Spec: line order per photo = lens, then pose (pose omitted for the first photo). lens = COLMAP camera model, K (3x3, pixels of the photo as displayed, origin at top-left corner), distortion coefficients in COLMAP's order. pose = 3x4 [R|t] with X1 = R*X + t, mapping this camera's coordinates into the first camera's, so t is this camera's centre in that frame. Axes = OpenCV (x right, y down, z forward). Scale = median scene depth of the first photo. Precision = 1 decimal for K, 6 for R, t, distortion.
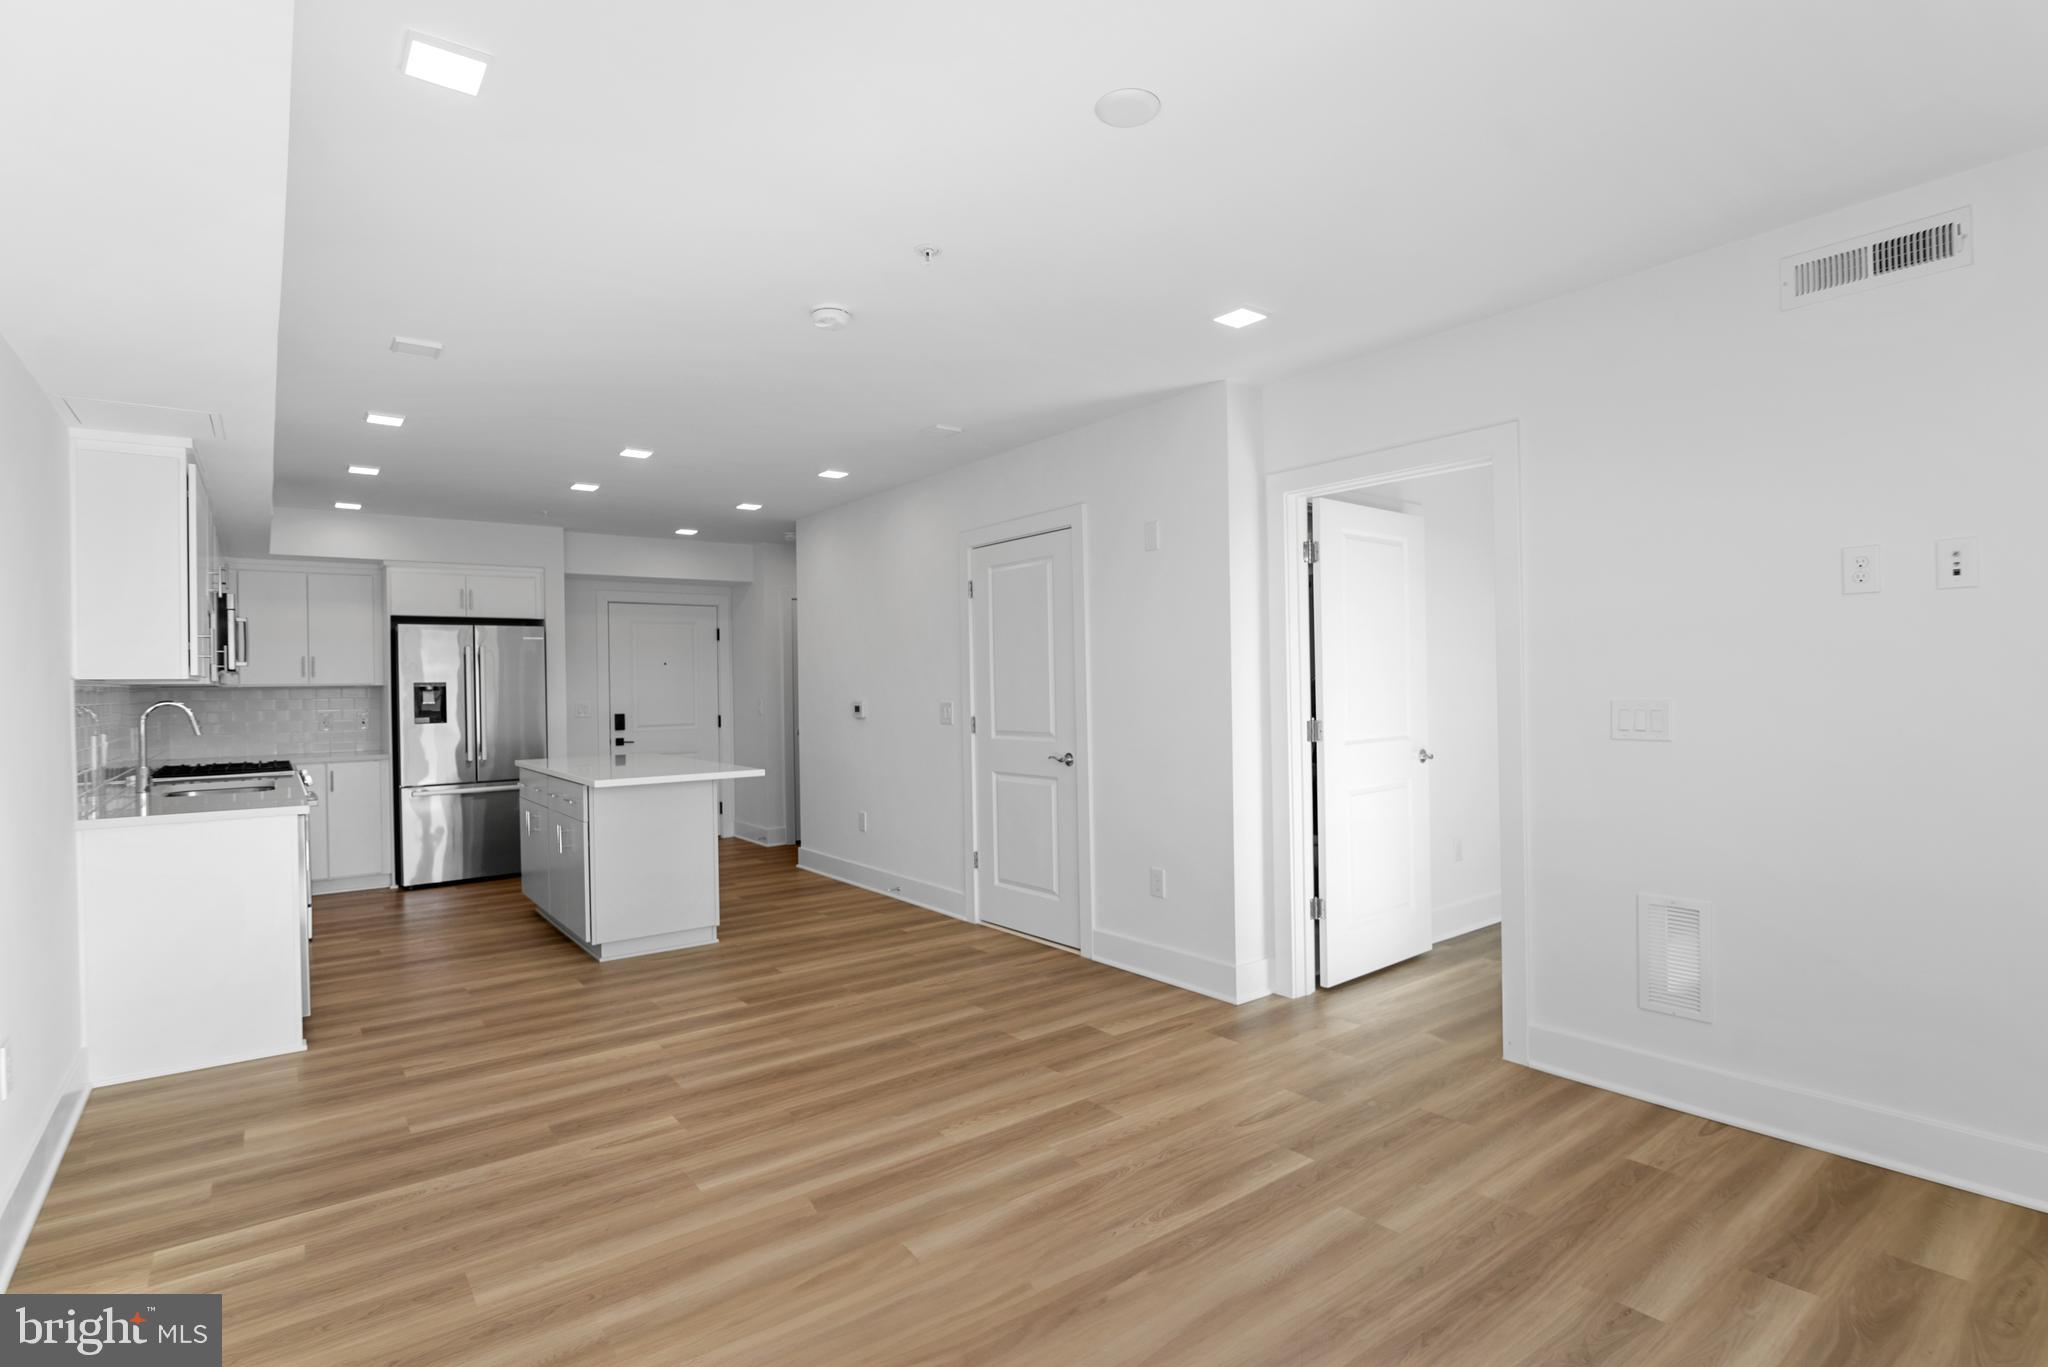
lens RADIAL K [[1011.1, 0, 1036.2], [0, 1011.1, 682.7], [0, 0, 1]] dist [-0.023245, 0.002152]
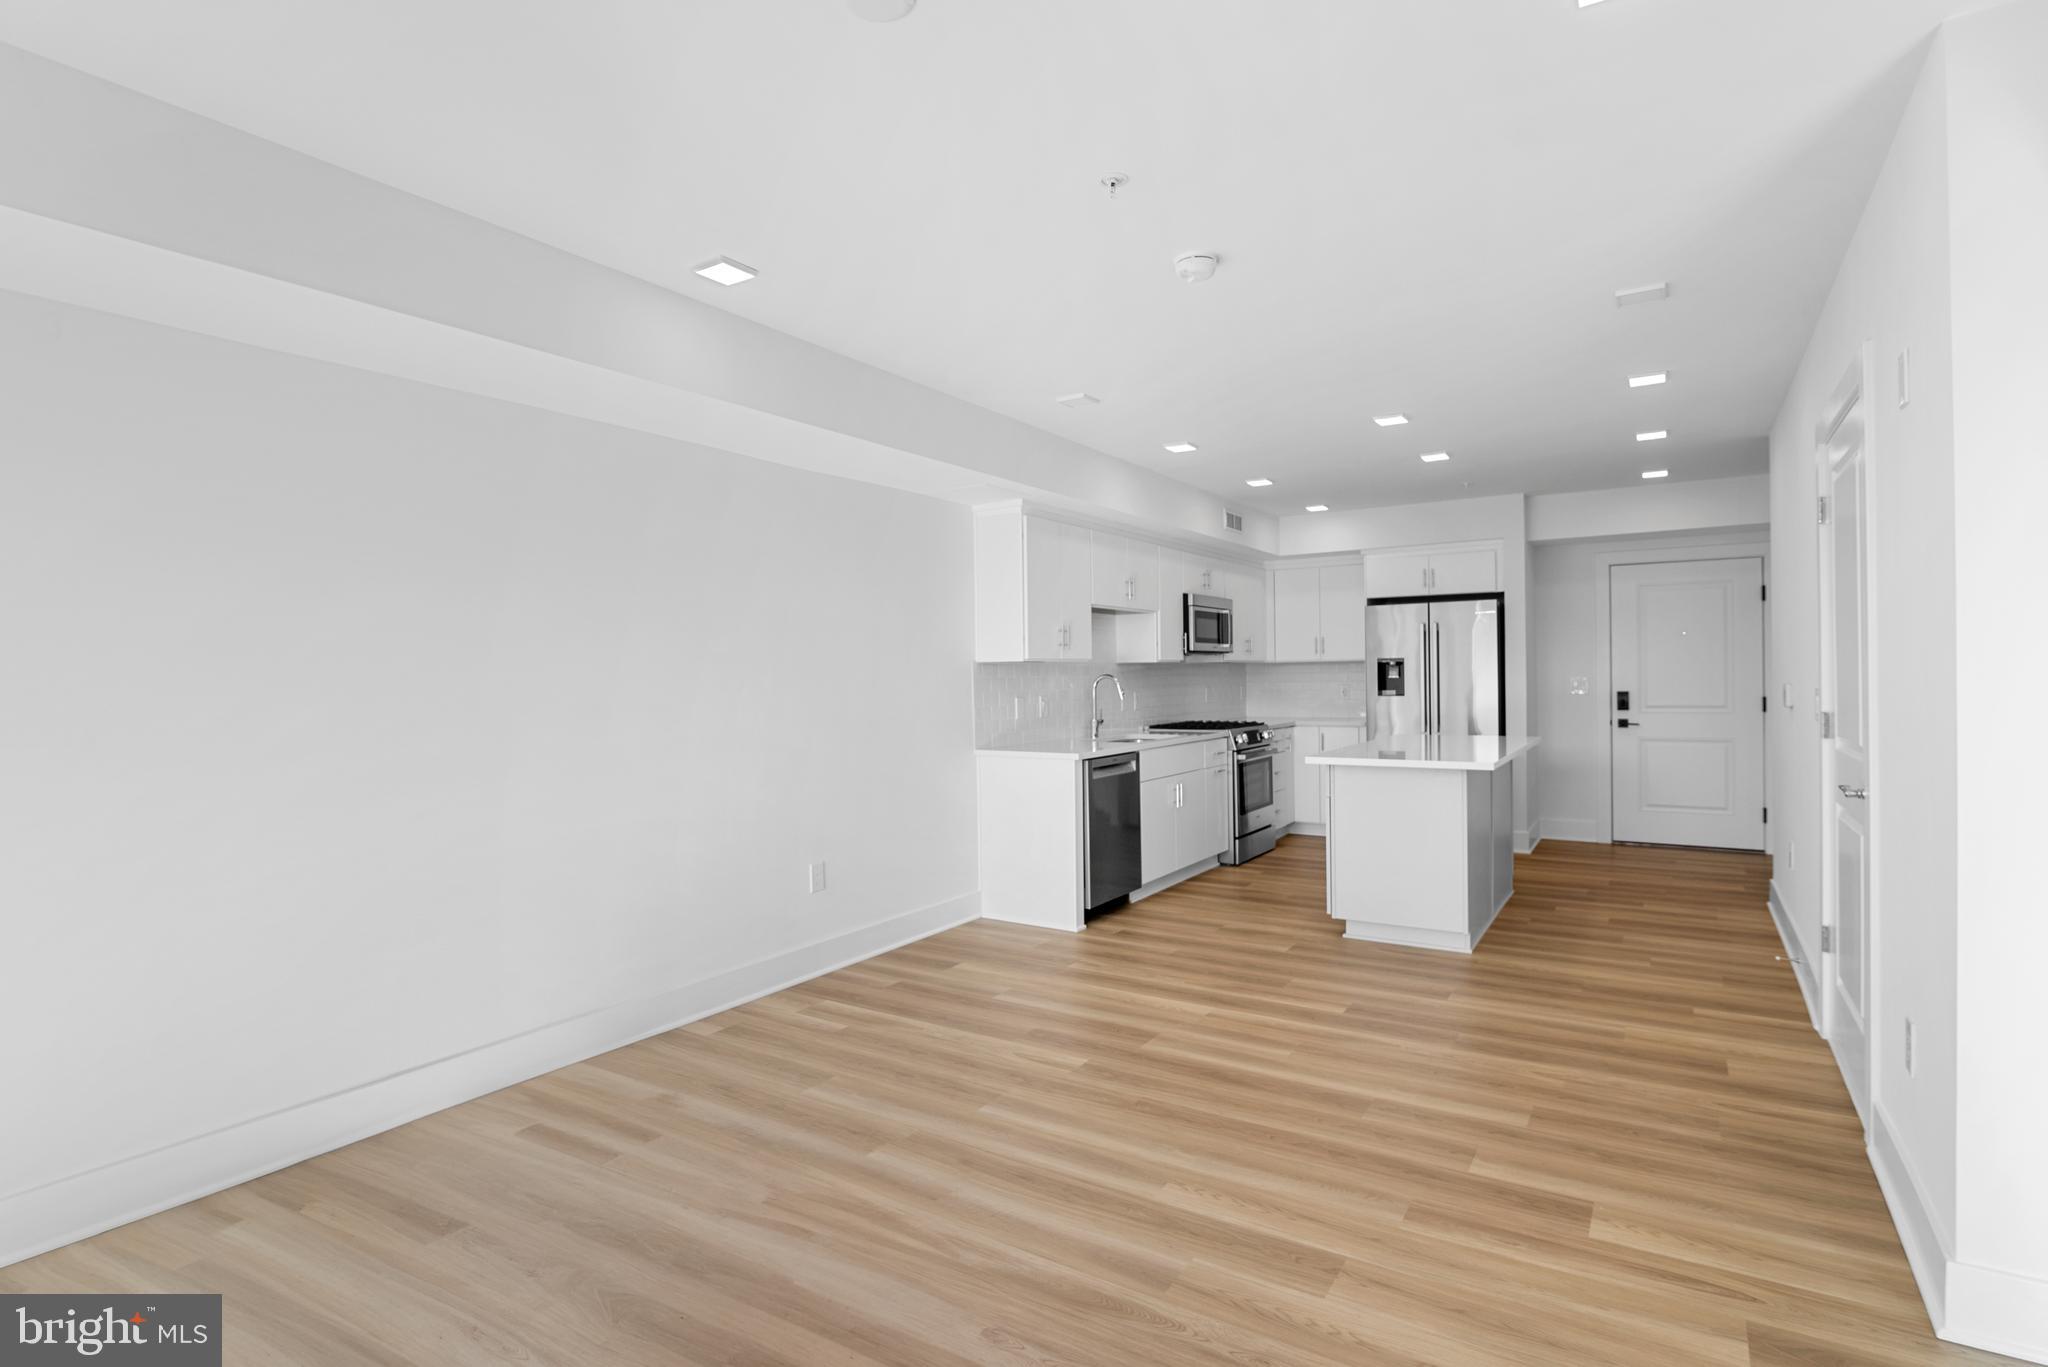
lens RADIAL K [[1011.1, 0, 1018.0], [0, 1011.1, 678.1], [0, 0, 1]] dist [-0.023245, 0.002152]
pose [[0.318854, 0.015062, -0.947684, 0.392084], [0.010975, 0.999748, 0.019582, -0.005865], [0.947740, -0.016644, 0.318608, 0.348285]]
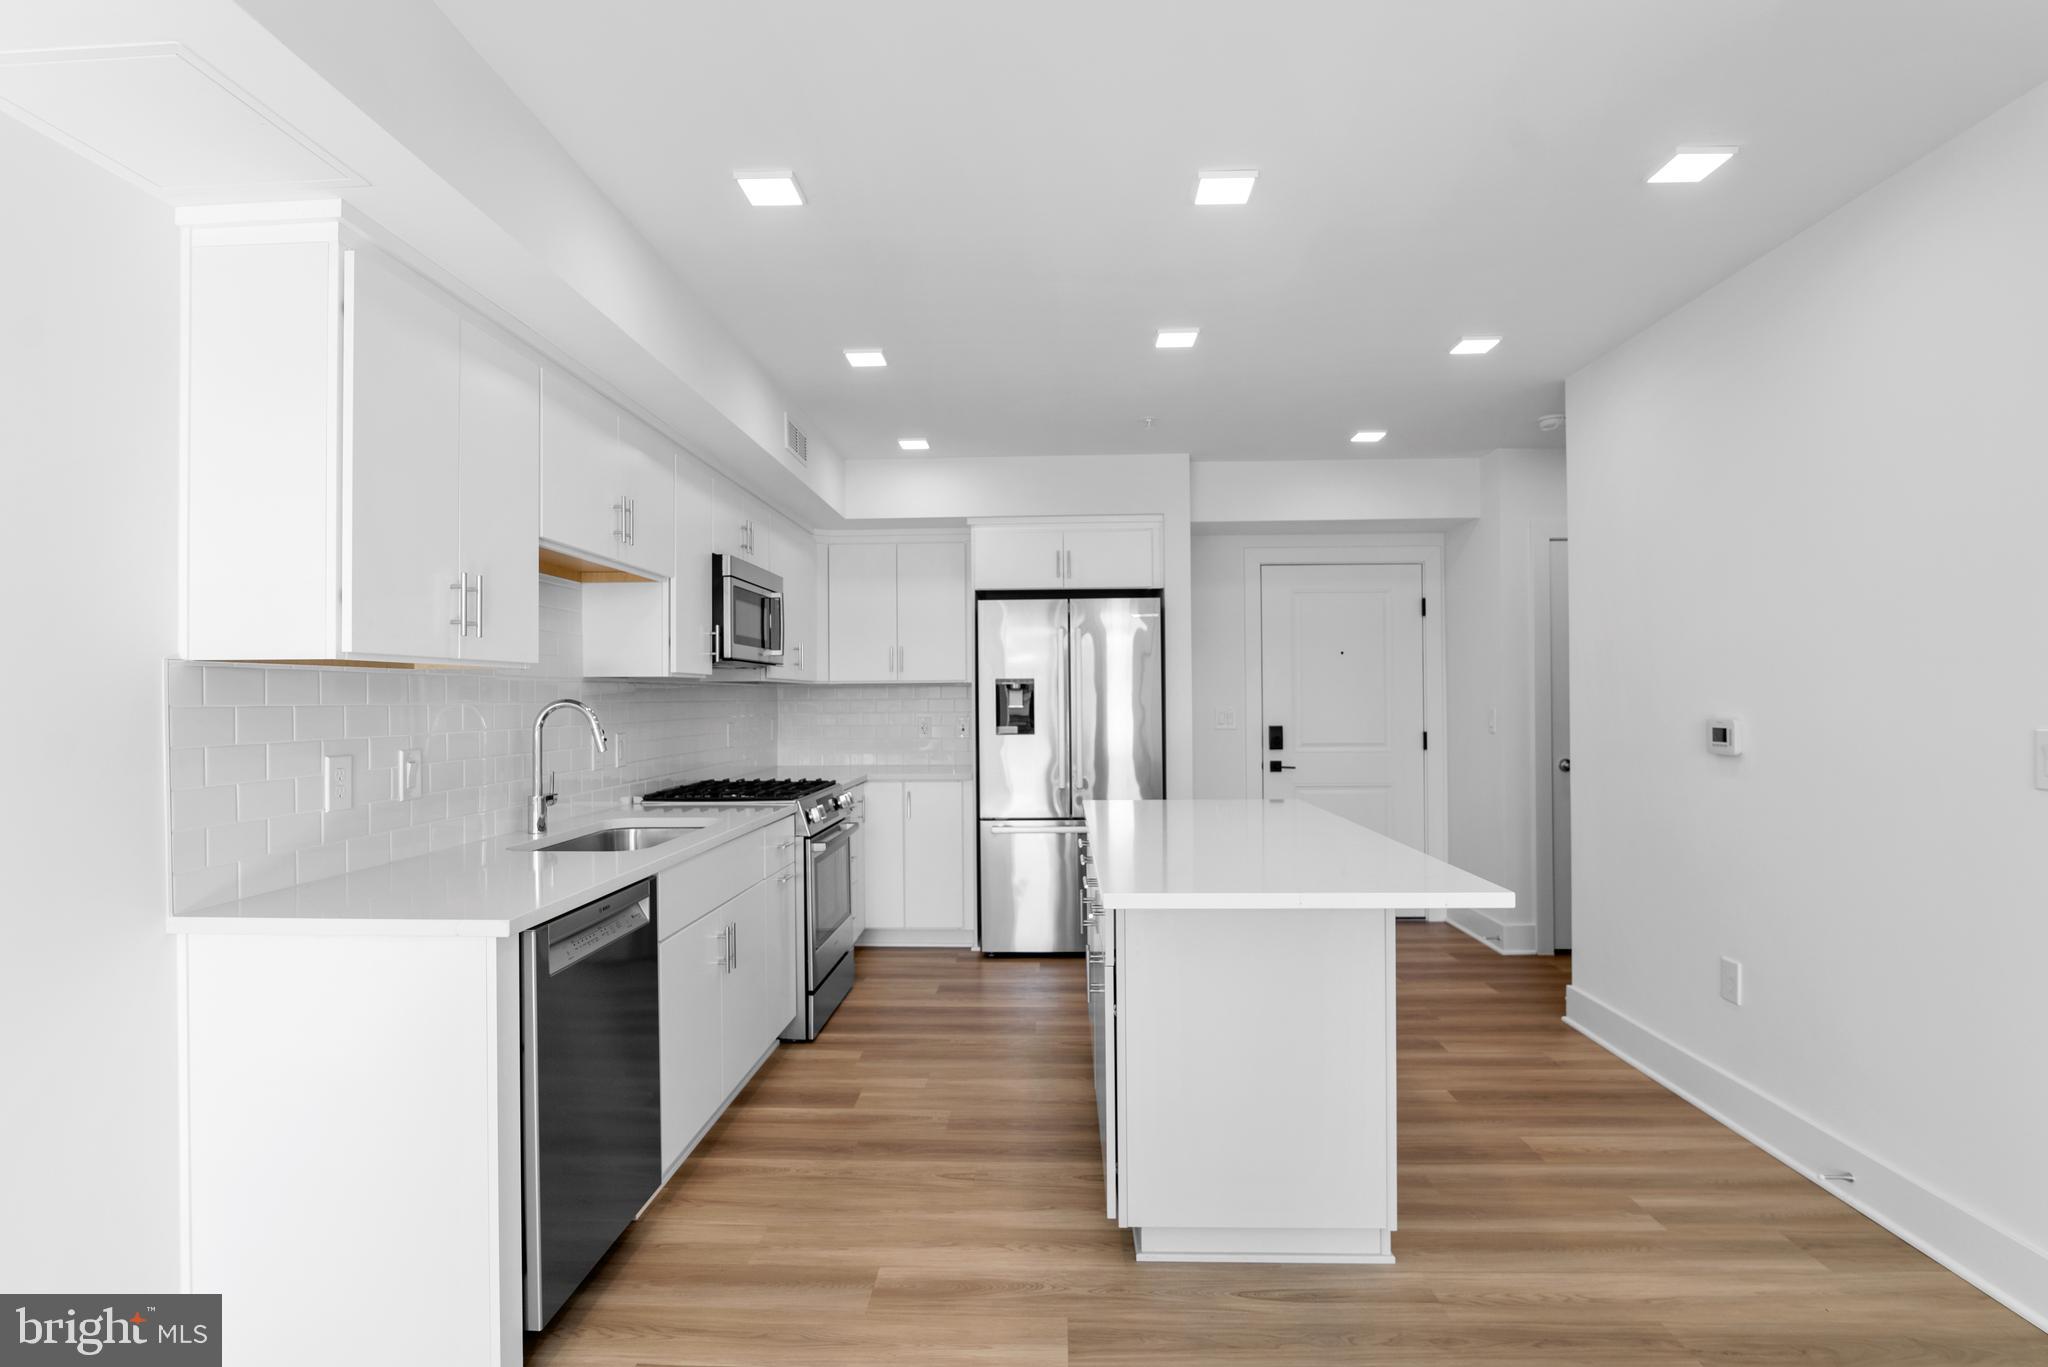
lens RADIAL K [[1011.1, 0, 1017.6], [0, 1011.1, 690.7], [0, 0, 1]] dist [-0.023245, 0.002152]
pose [[0.764038, 0.006595, -0.645137, -0.162293], [-0.003770, 0.999976, 0.005758, 0.005585], [0.645160, -0.001967, 0.764045, 0.564756]]
